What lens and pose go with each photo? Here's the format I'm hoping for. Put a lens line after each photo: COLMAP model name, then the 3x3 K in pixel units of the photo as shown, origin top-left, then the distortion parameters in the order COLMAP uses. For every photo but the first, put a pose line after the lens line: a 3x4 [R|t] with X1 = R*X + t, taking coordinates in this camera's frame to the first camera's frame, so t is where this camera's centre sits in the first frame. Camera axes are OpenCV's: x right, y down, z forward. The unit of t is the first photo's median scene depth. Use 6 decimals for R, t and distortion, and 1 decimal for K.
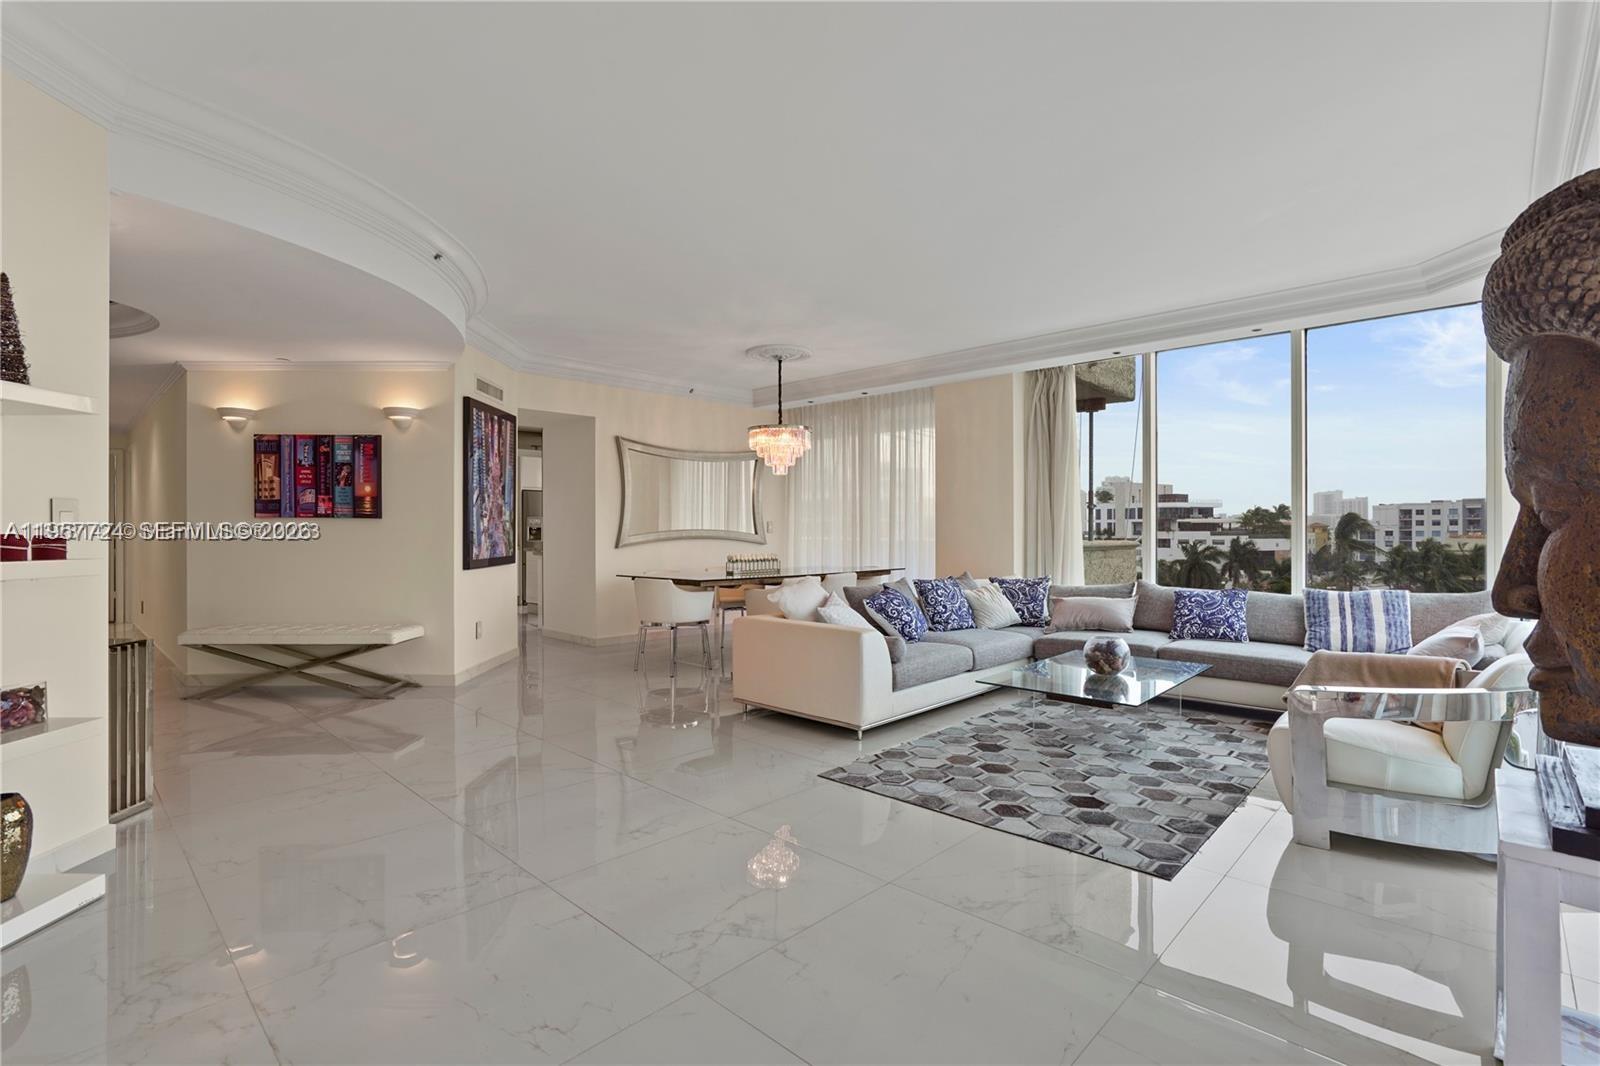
lens RADIAL K [[743.9, 0, 807.2], [0, 743.9, 532.3], [0, 0, 1]] dist [-0.000385, 0.000535]
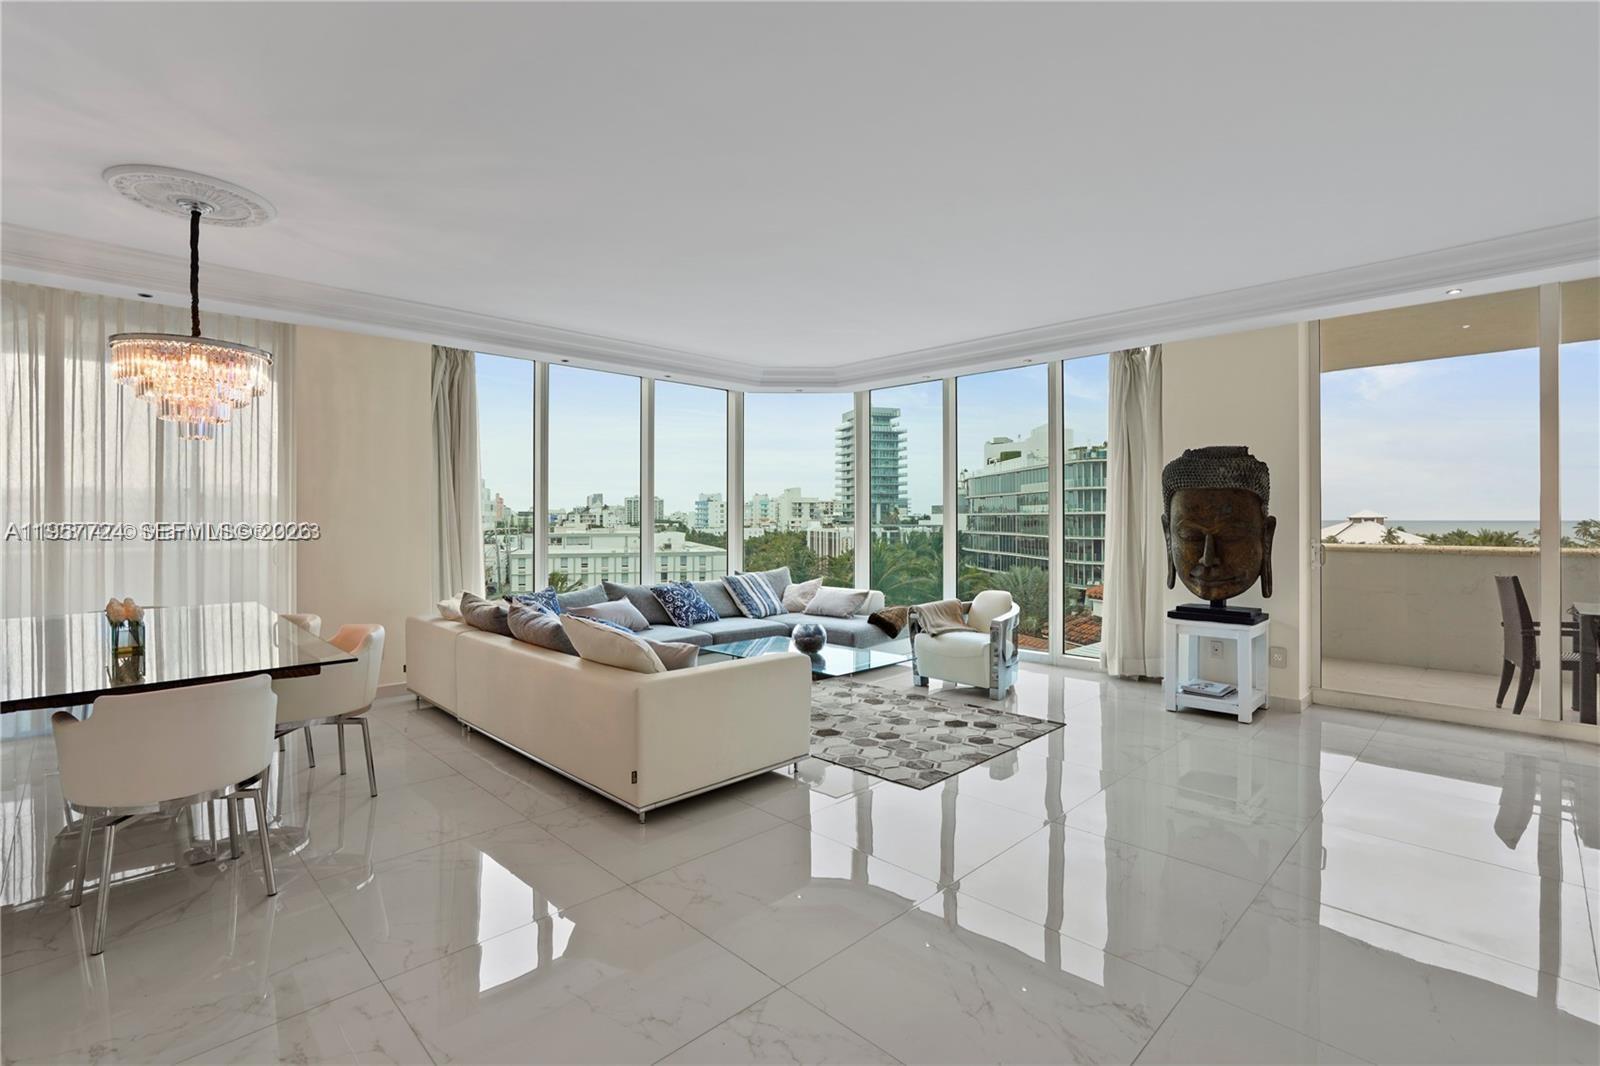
lens RADIAL K [[738.4, 0, 797.2], [0, 738.4, 505.4], [0, 0, 1]] dist [-0.058510, 0.032129]
pose [[0.046235, 0.018174, 0.998765, -0.825242], [0.001734, 0.999832, -0.018274, -0.036088], [-0.998929, 0.002577, 0.046196, 0.924099]]
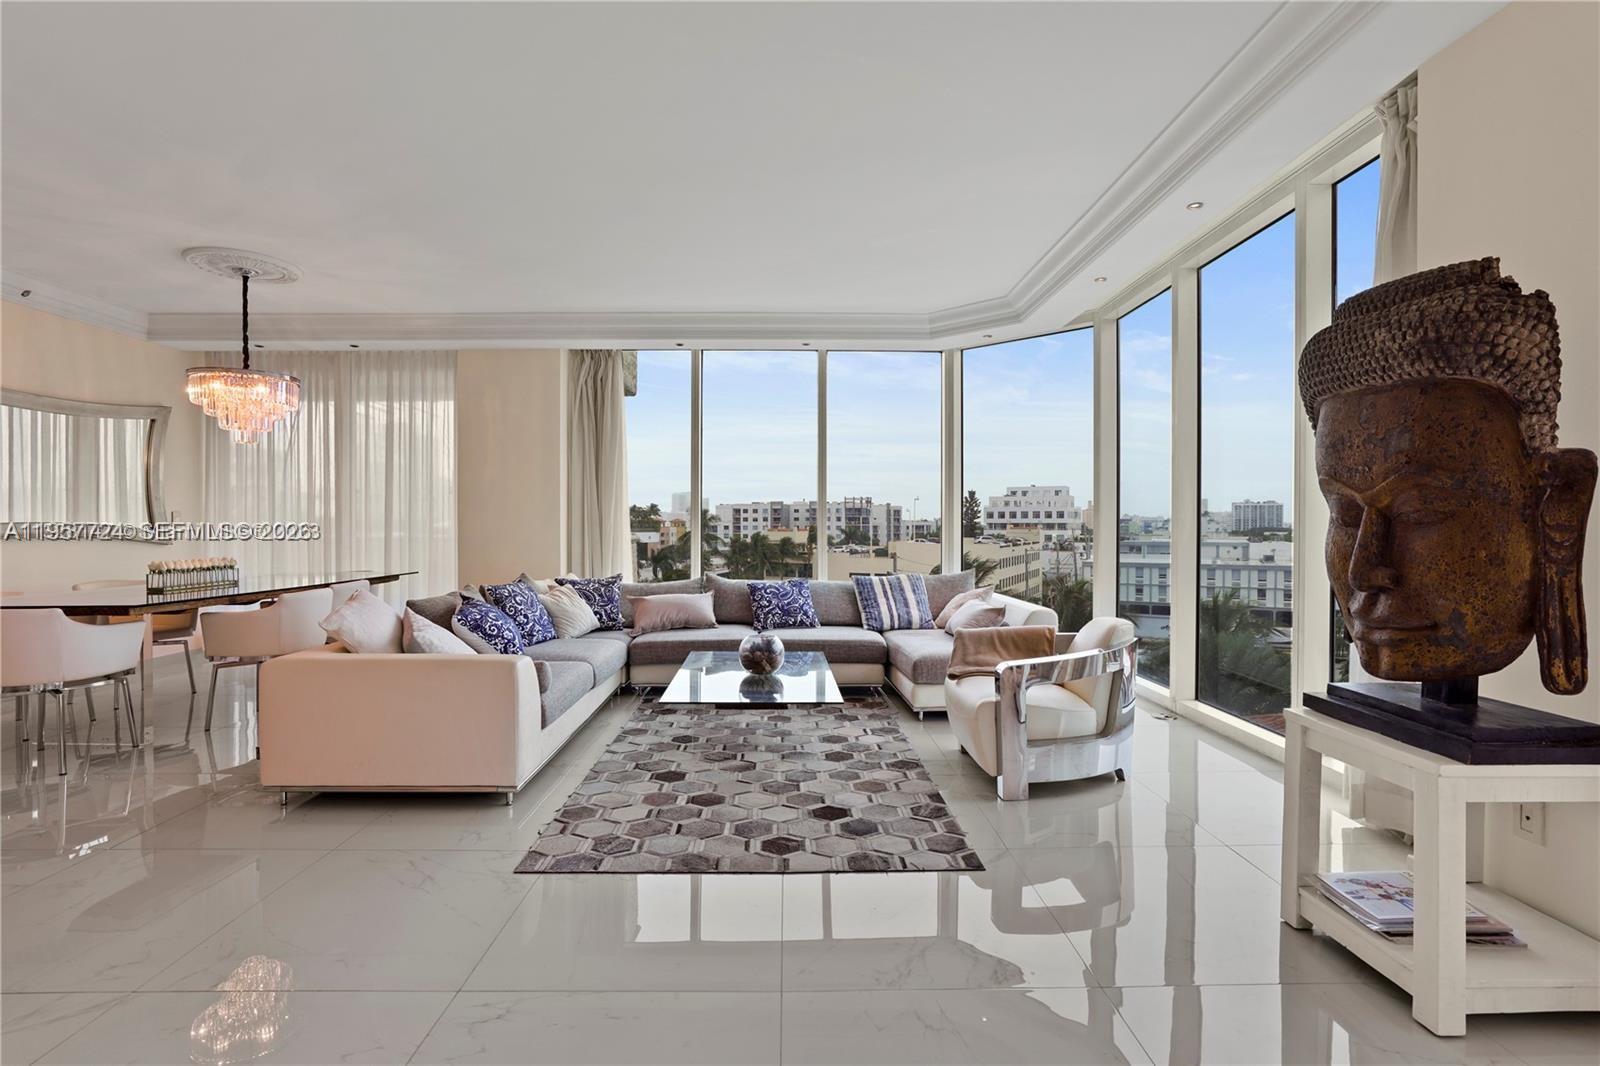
lens RADIAL K [[751.3, 0, 793.8], [0, 751.3, 528.1], [0, 0, 1]] dist [-0.044874, 0.024491]
pose [[0.726975, -0.001103, 0.686663, -0.227121], [-0.000117, 0.999998, 0.001730, 0.000099], [-0.686664, -0.001338, 0.726973, 0.254108]]
